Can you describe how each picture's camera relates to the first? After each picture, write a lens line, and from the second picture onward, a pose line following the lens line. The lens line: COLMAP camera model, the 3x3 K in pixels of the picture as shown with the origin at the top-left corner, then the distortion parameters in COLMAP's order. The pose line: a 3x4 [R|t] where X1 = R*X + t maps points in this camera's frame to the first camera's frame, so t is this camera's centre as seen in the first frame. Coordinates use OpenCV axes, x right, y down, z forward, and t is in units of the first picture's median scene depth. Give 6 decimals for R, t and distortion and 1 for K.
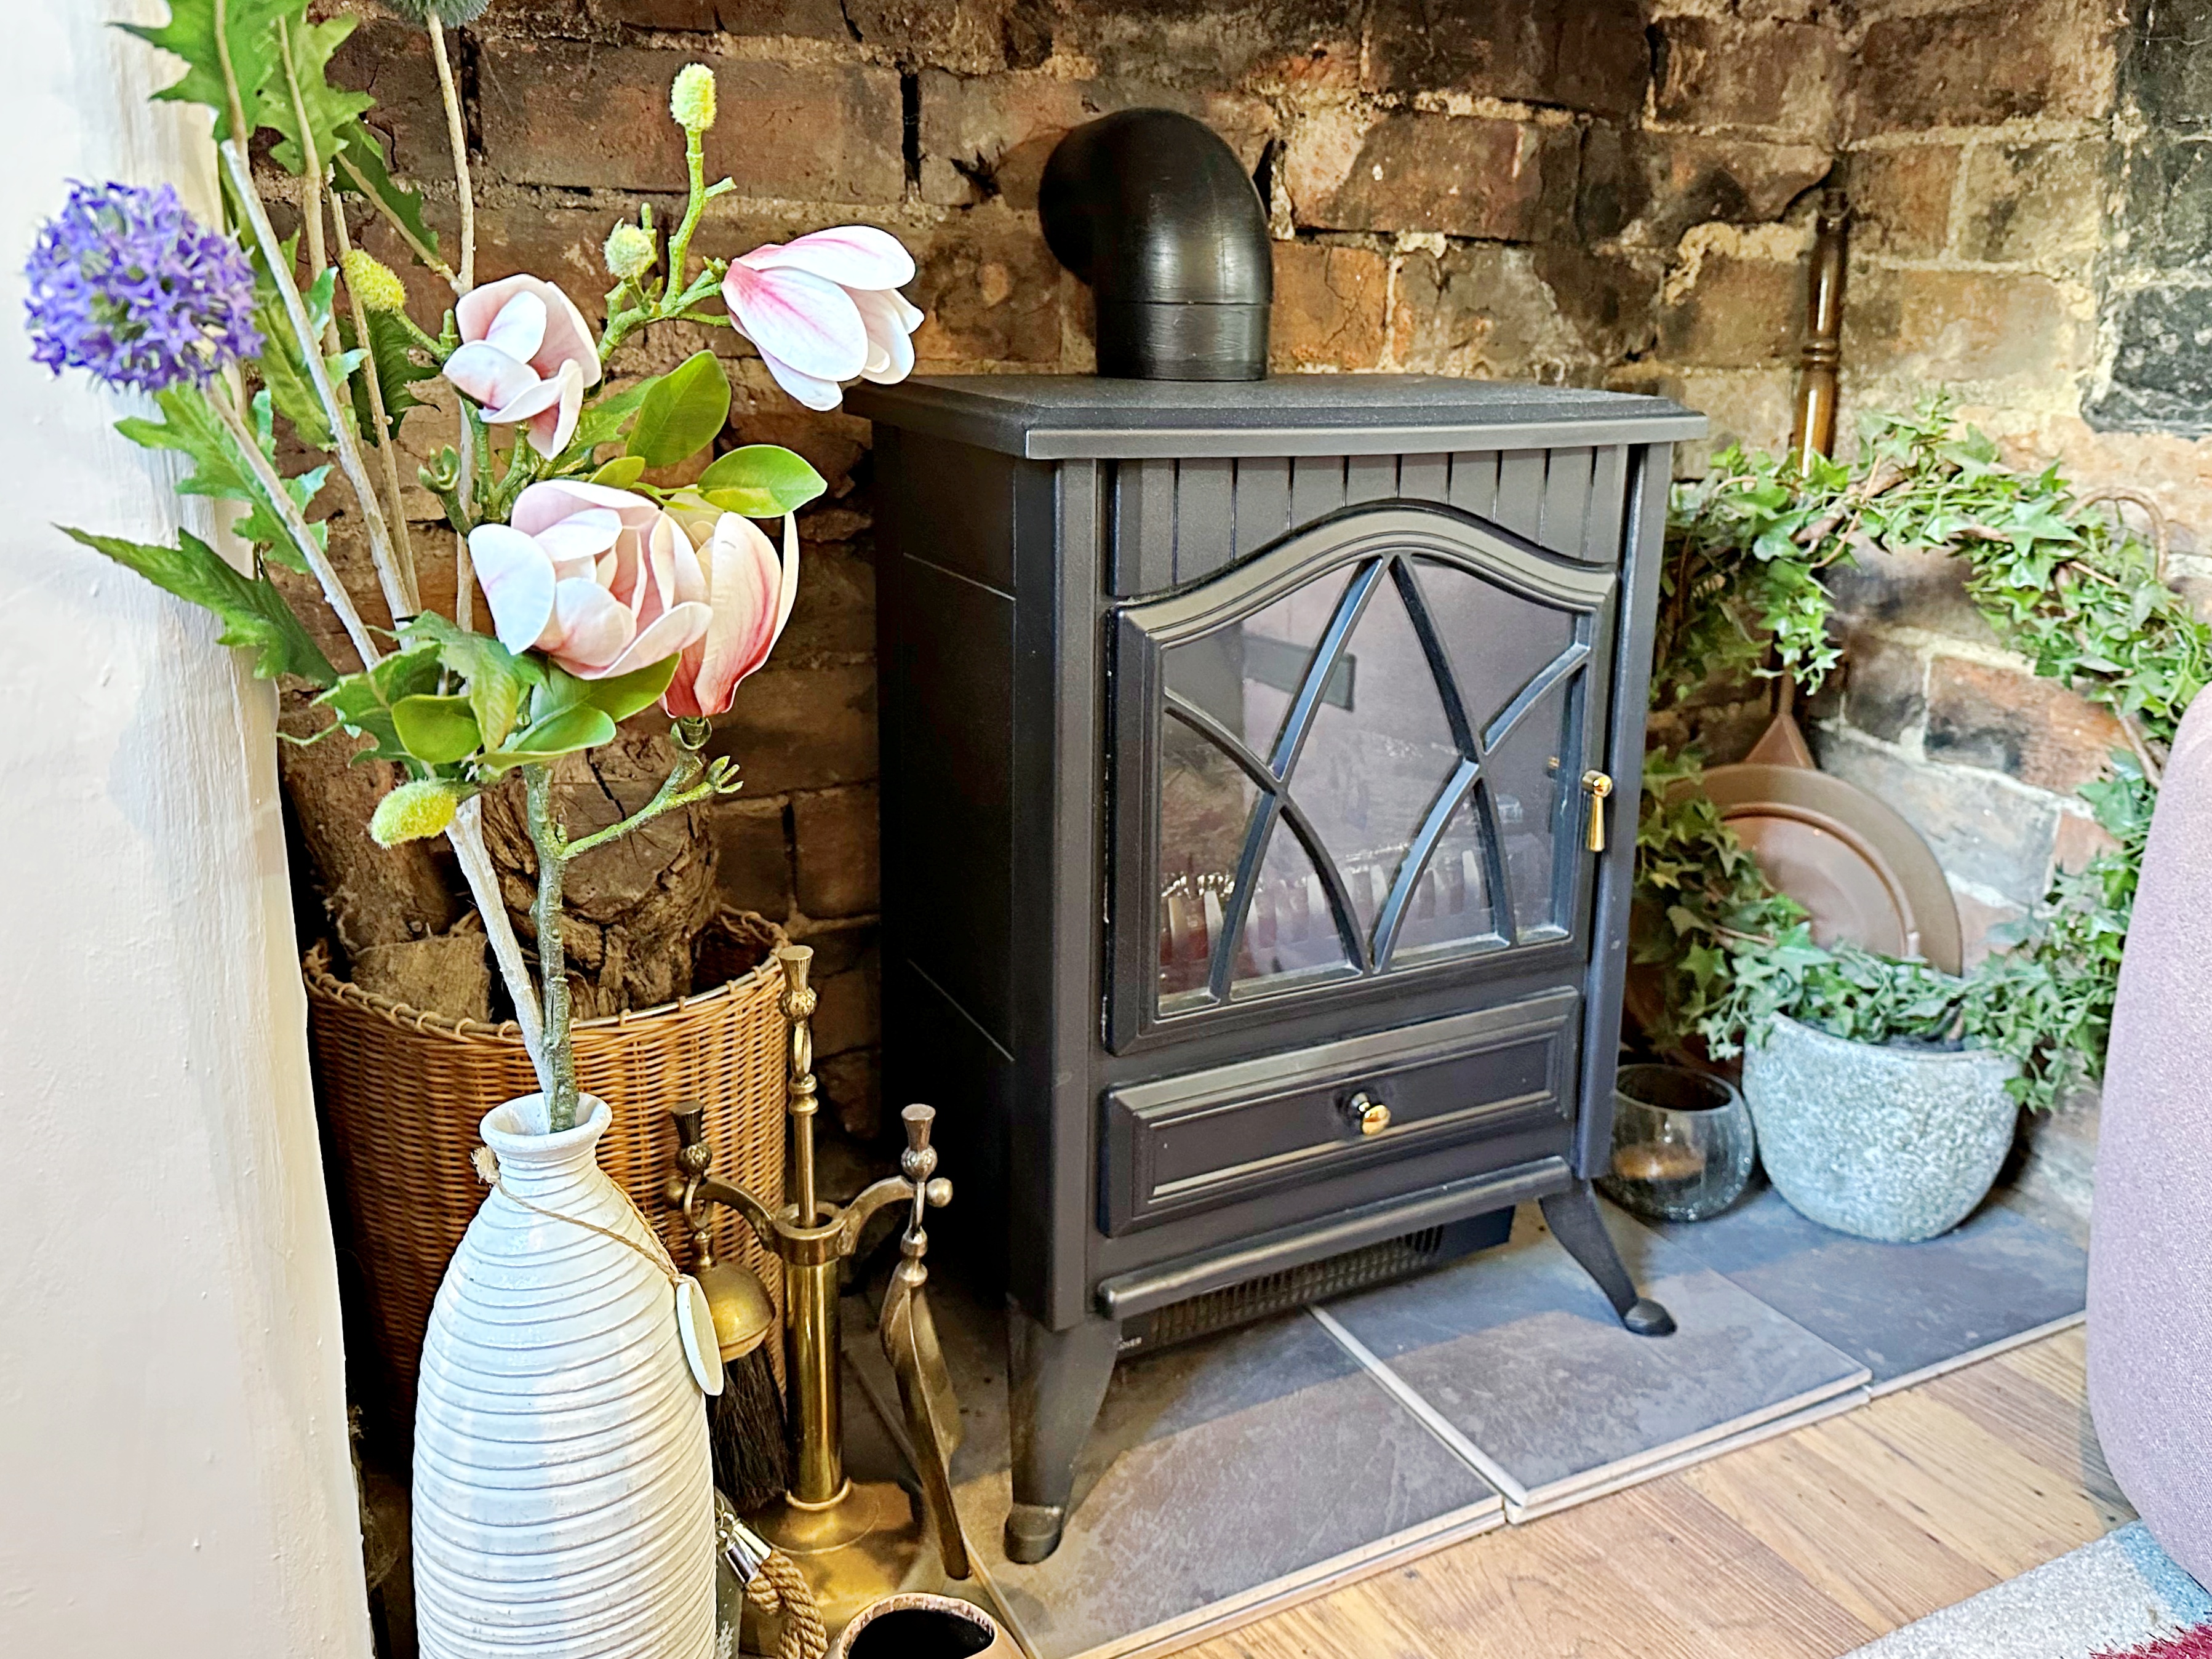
lens RADIAL K [[1696.2, 0, 1107.0], [0, 1696.2, 825.5], [0, 0, 1]] dist [0.000012, -0.000068]
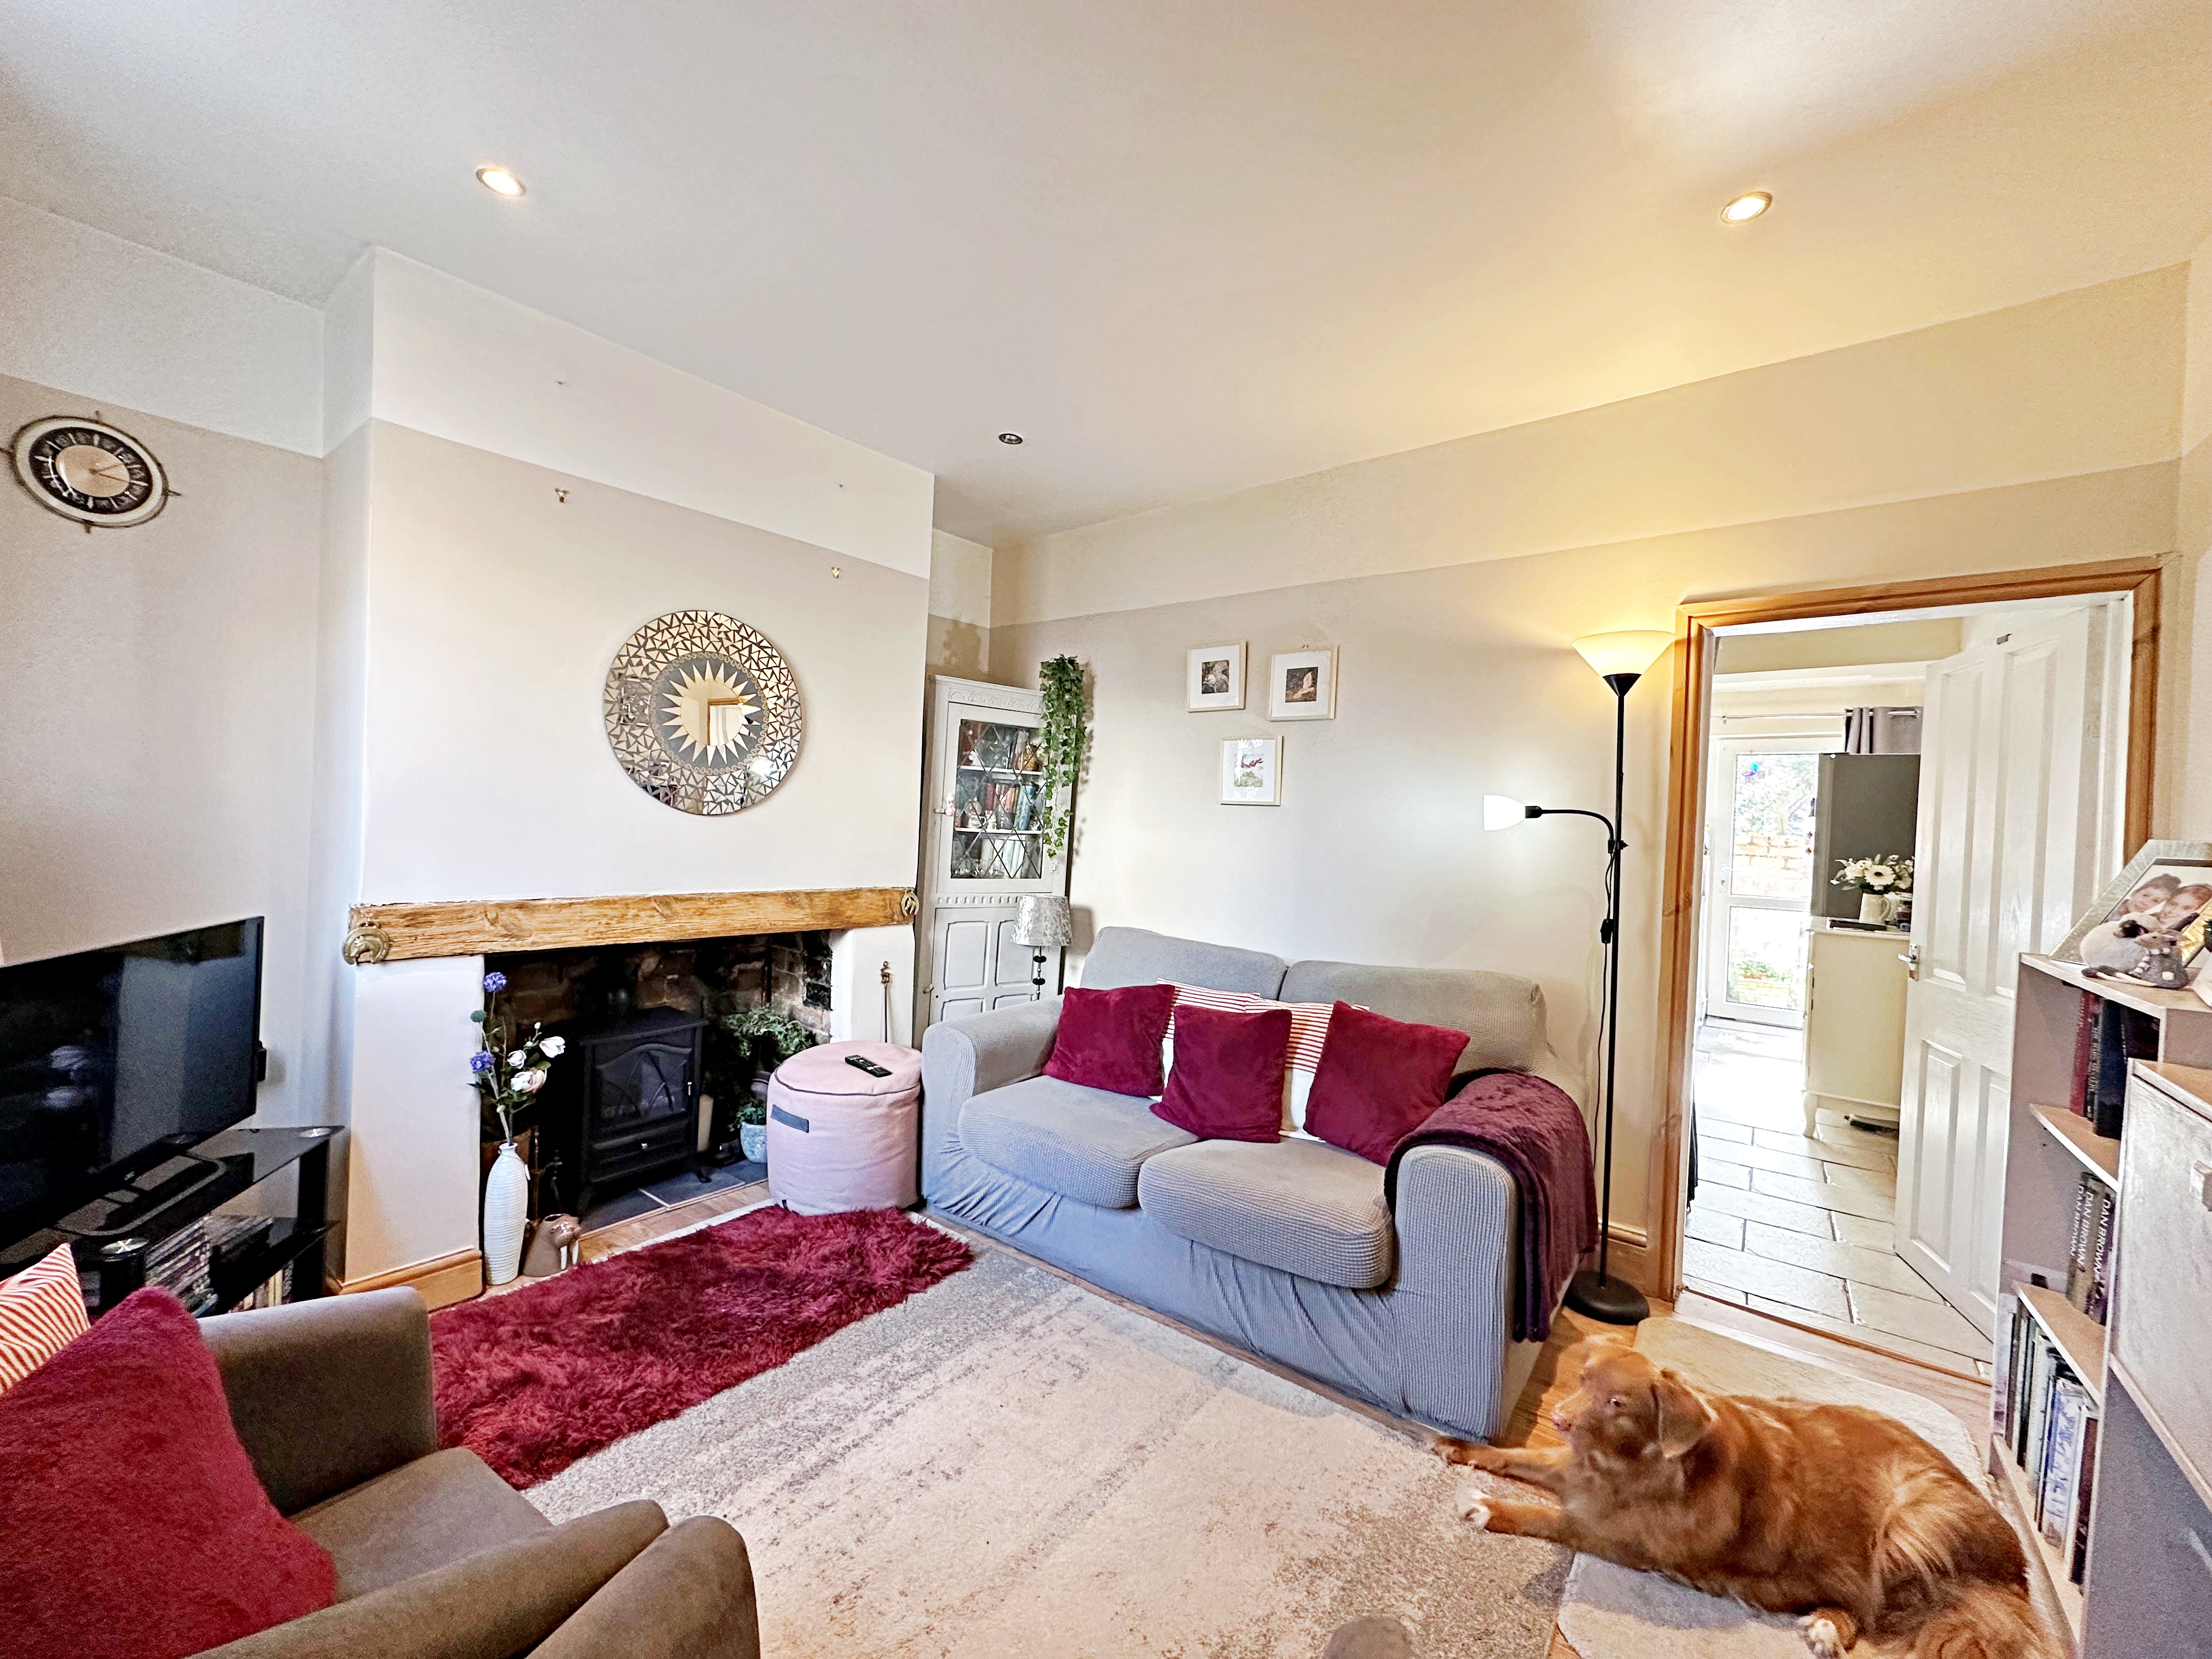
lens RADIAL K [[878.9, 0, 1103.3], [0, 878.9, 832.8], [0, 0, 1]] dist [-0.000659, -0.000028]
pose [[0.890750, 0.022953, 0.453913, 0.182073], [0.094409, 0.967595, -0.234195, -0.018431], [-0.444580, 0.251462, 0.859718, -2.843473]]
